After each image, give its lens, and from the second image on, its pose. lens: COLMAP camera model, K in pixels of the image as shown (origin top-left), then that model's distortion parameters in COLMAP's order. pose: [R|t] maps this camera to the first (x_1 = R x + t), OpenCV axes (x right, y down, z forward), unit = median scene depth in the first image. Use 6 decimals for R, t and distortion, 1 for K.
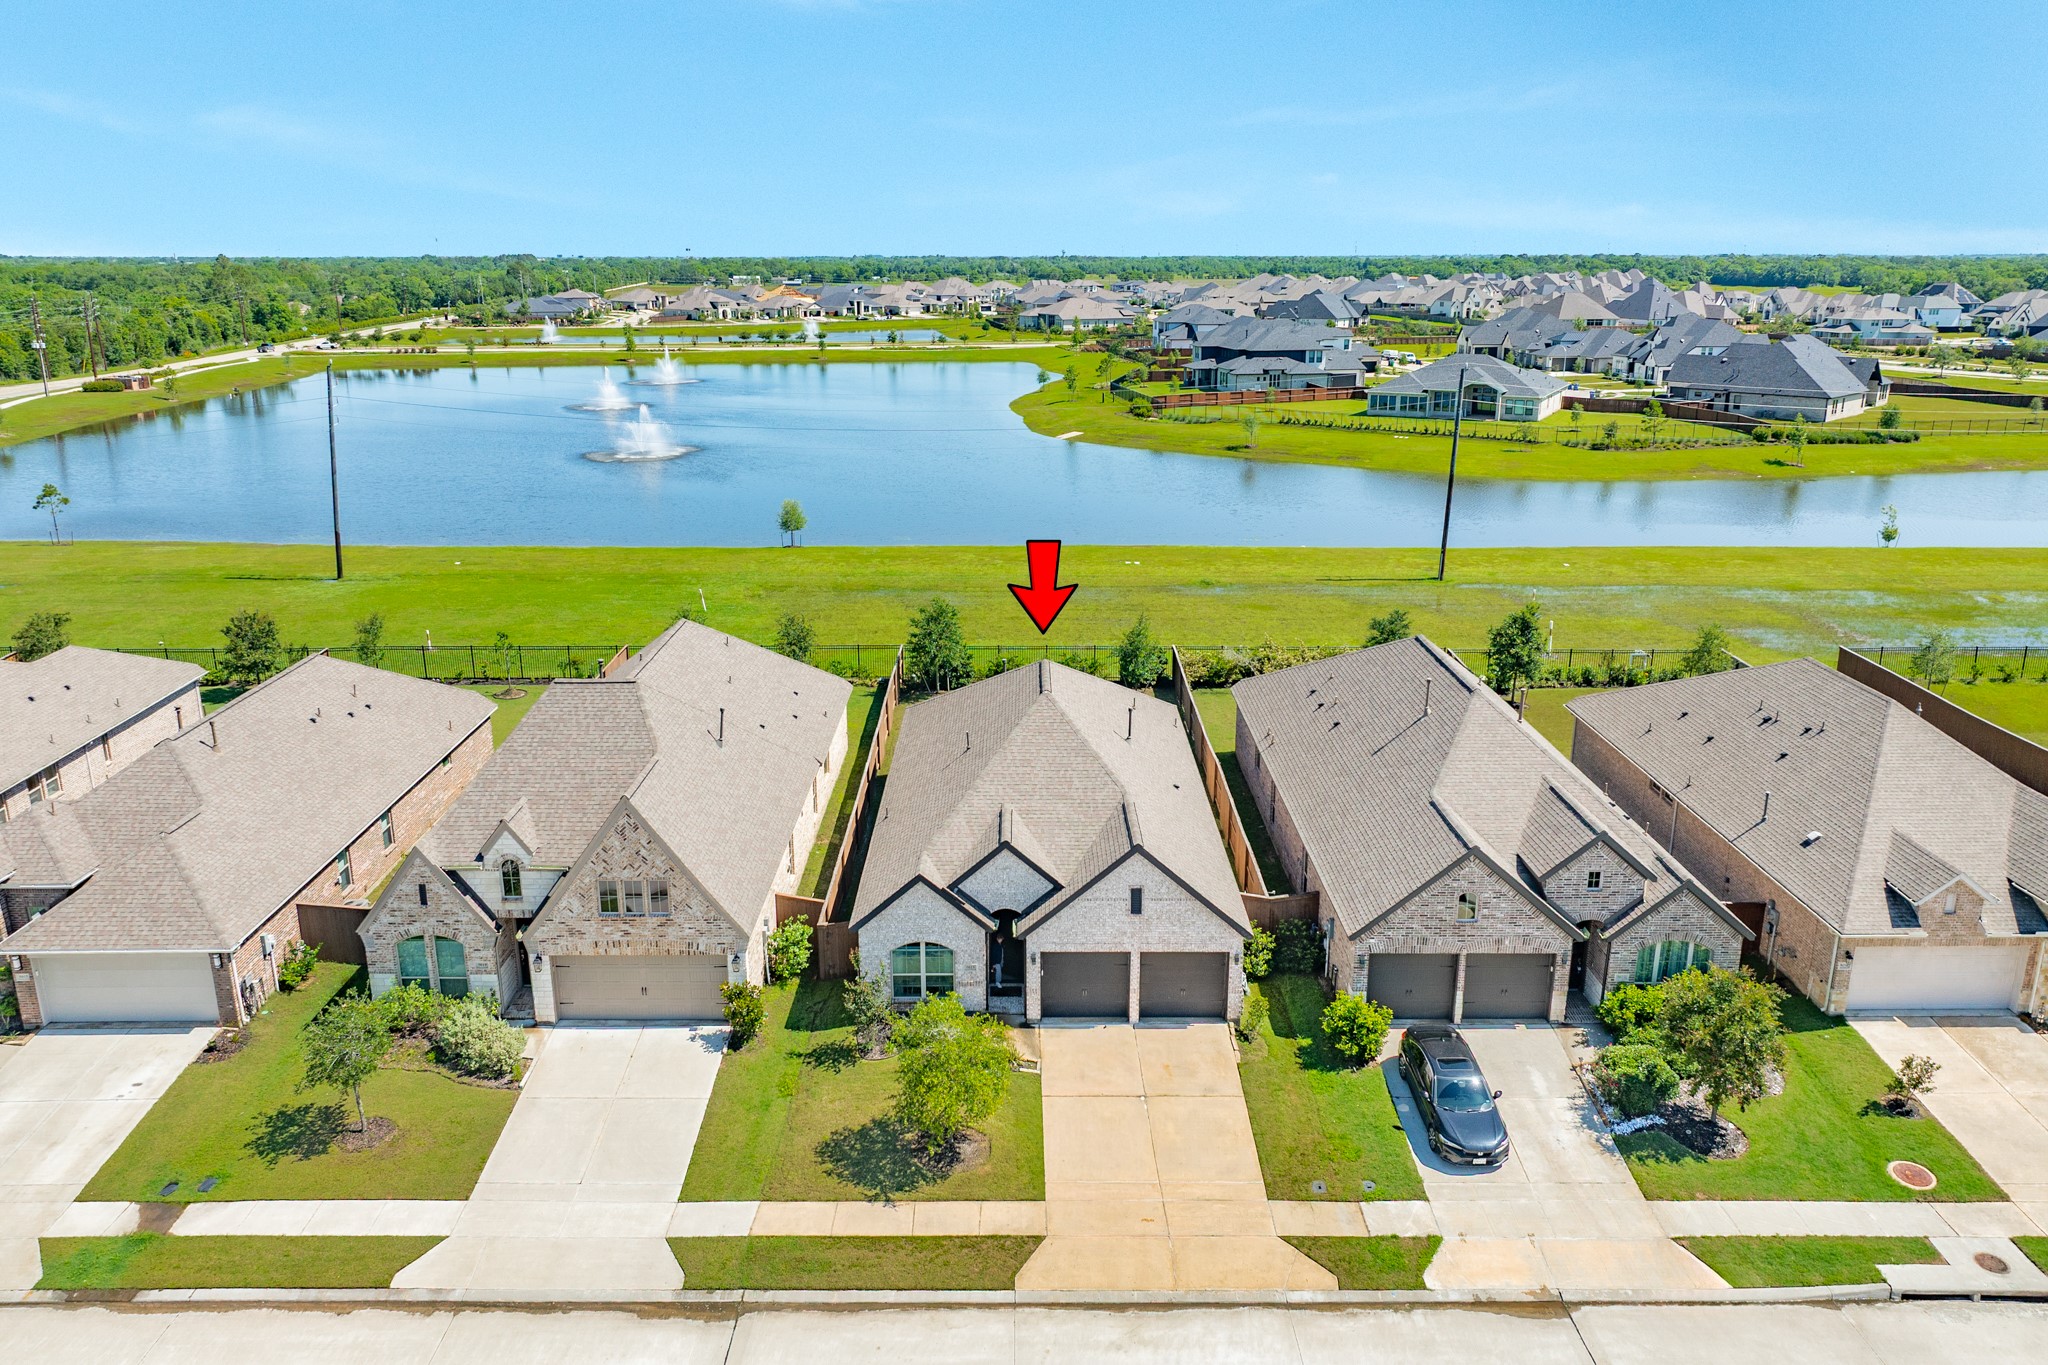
lens RADIAL K [[1441.6, 0, 1070.8], [0, 1441.6, 685.1], [0, 0, 1]] dist [0.000528, -0.004678]
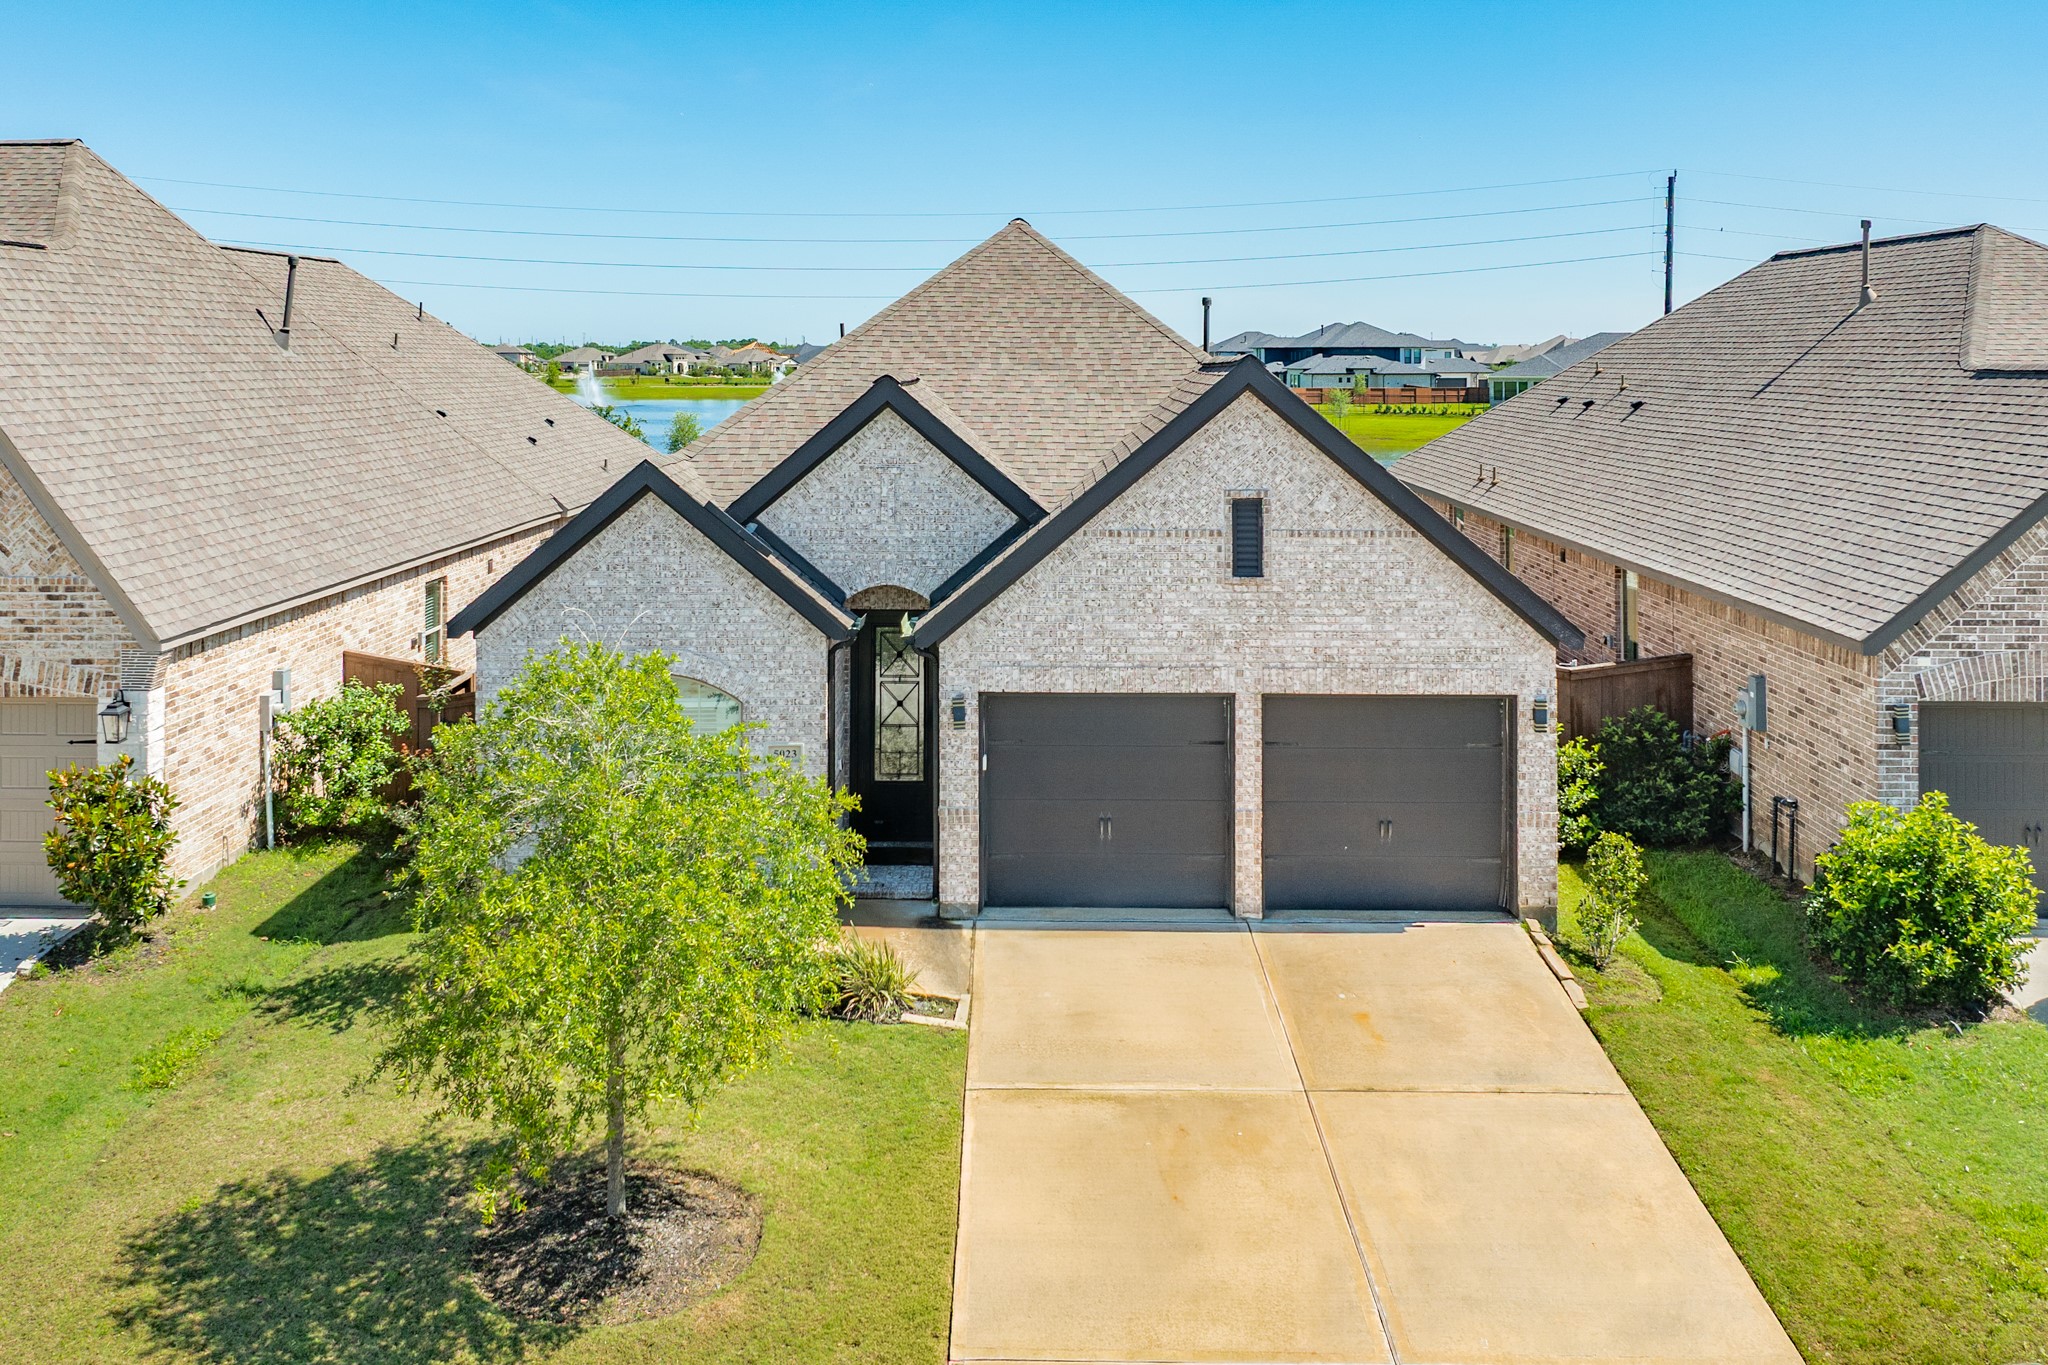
lens RADIAL K [[1331.9, 0, 1073.5], [0, 1331.9, 679.4], [0, 0, 1]] dist [-0.004771, -0.003182]
pose [[0.999545, -0.009453, -0.028646, 0.011532], [0.000972, 0.959227, -0.282634, 0.274069], [0.030150, 0.282478, 0.958800, 0.687988]]
